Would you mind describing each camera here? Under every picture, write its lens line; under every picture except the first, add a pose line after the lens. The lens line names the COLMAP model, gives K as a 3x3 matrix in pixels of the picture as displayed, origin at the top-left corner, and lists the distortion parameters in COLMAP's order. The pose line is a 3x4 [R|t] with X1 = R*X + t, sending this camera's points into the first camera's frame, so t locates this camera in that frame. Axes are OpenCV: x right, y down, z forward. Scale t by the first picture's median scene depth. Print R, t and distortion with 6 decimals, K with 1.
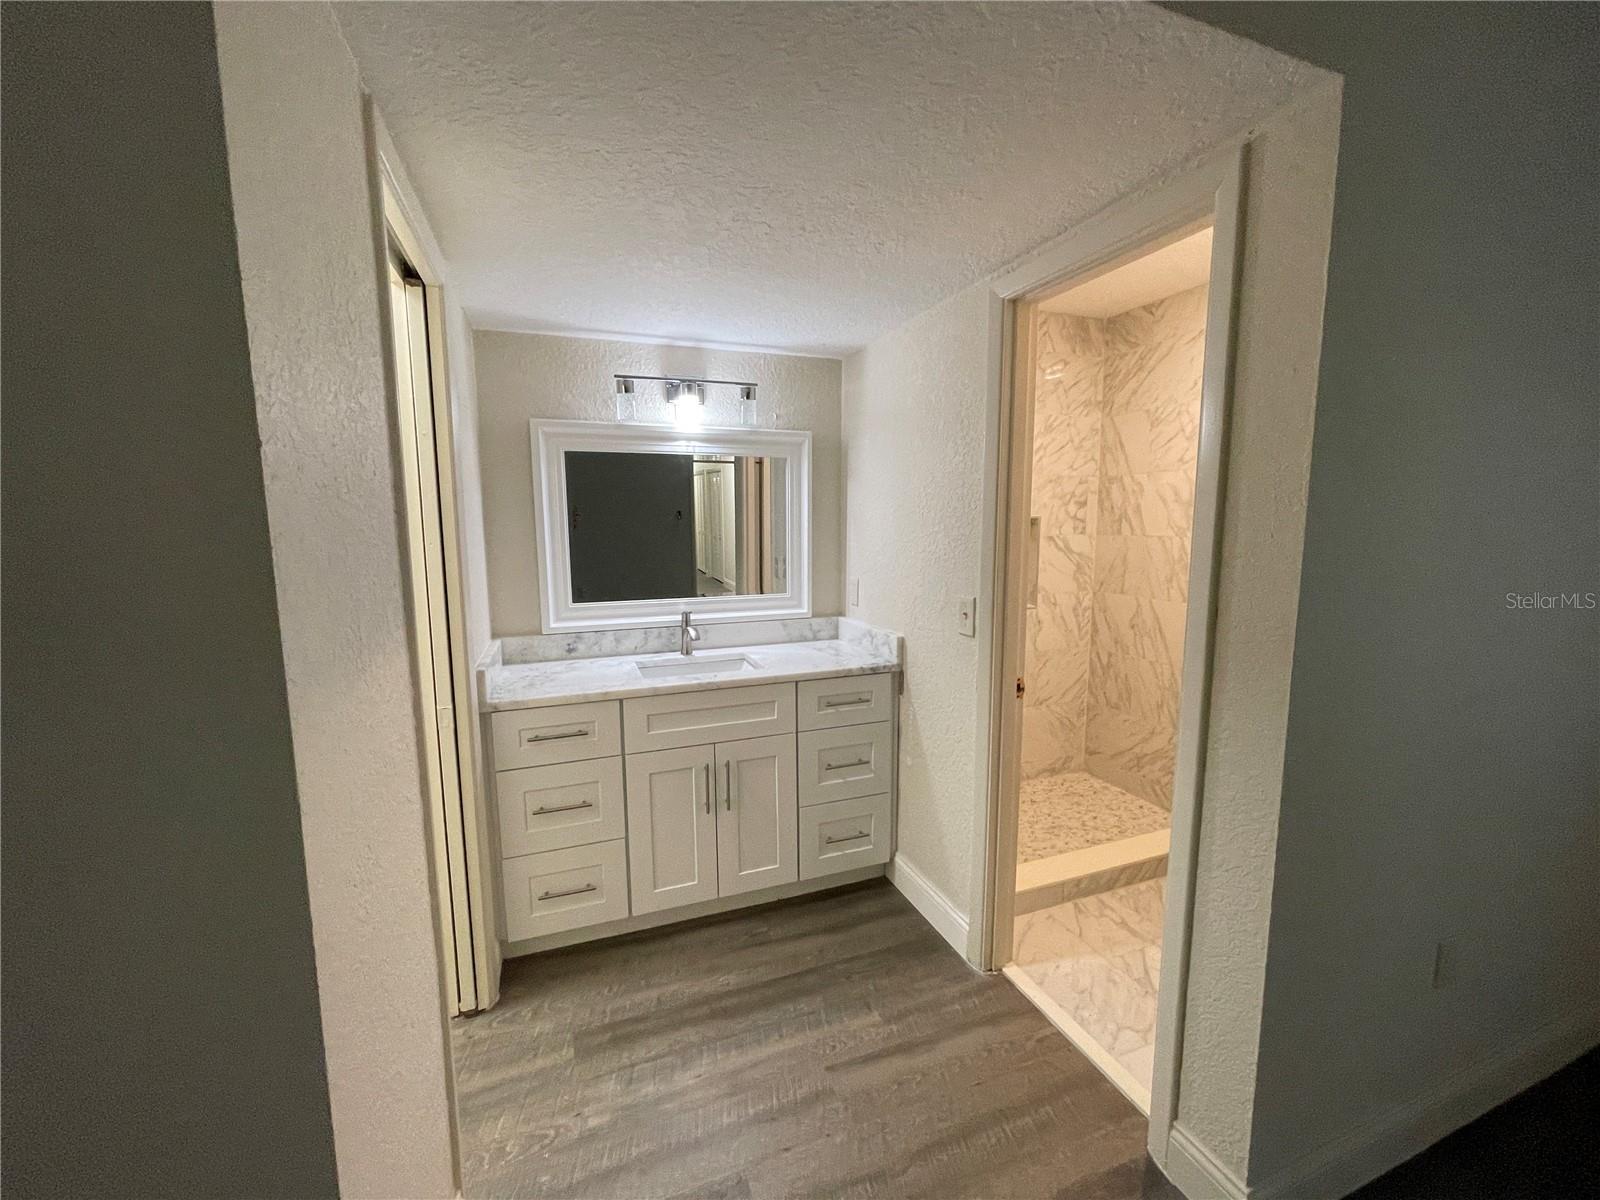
lens RADIAL K [[636.7, 0, 798.8], [0, 636.7, 603.8], [0, 0, 1]] dist [-0.005684, 0.000275]
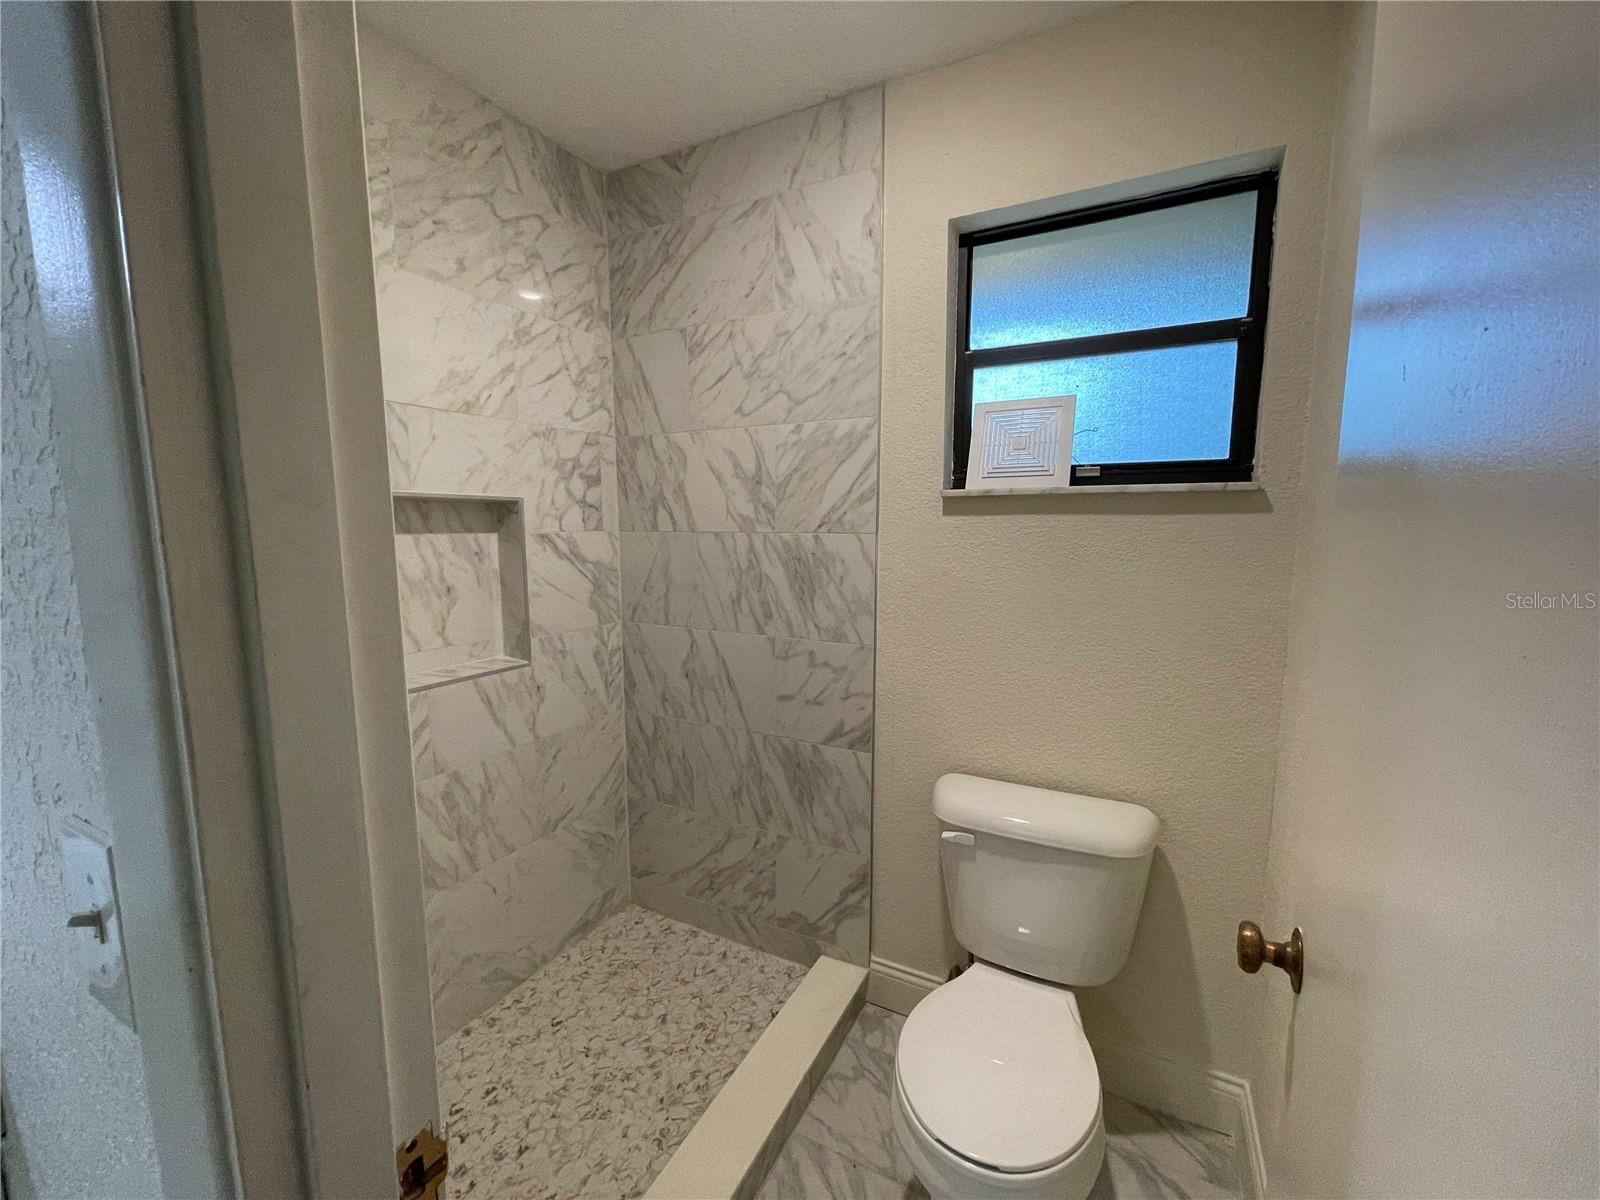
lens RADIAL K [[636.7, 0, 799.7], [0, 636.7, 600.3], [0, 0, 1]] dist [-0.005684, 0.000275]
pose [[0.743369, -0.075145, 0.664647, 0.187205], [0.080304, 0.996508, 0.022850, -0.042781], [-0.664044, 0.036388, 0.746808, 0.436352]]
